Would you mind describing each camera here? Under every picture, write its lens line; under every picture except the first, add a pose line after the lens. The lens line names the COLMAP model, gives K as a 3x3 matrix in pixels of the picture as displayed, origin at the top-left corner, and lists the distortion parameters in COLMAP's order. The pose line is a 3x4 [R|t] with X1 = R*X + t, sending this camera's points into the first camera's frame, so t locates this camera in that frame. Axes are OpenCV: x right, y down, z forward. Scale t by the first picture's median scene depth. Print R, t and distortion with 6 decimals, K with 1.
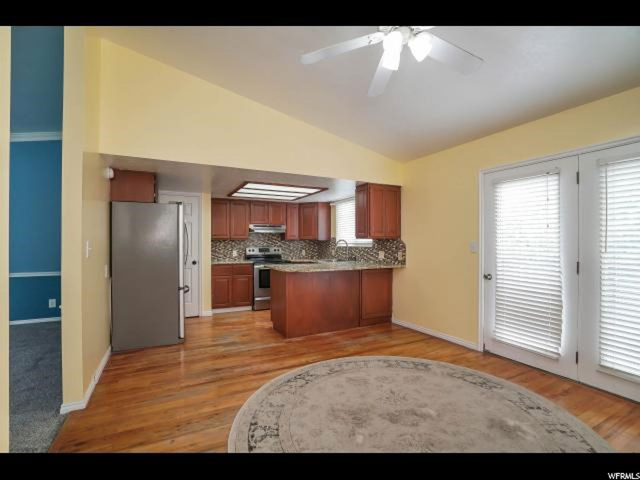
lens RADIAL K [[309.9, 0, 320.0], [0, 309.9, 240.0], [0, 0, 1]] dist [-0.022374, 0.000860]
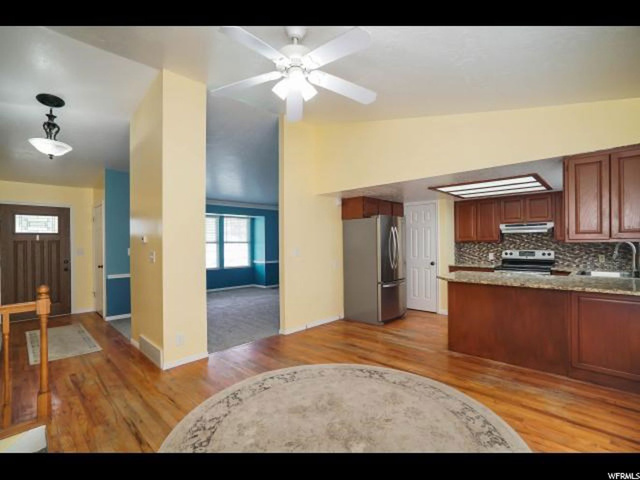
lens RADIAL K [[309.9, 0, 320.0], [0, 309.9, 240.0], [0, 0, 1]] dist [-0.022374, 0.000860]
pose [[0.312033, -0.008783, -0.950031, 0.777801], [0.022170, 0.999752, -0.001961, -0.026249], [0.949812, -0.020450, 0.312151, 0.407691]]
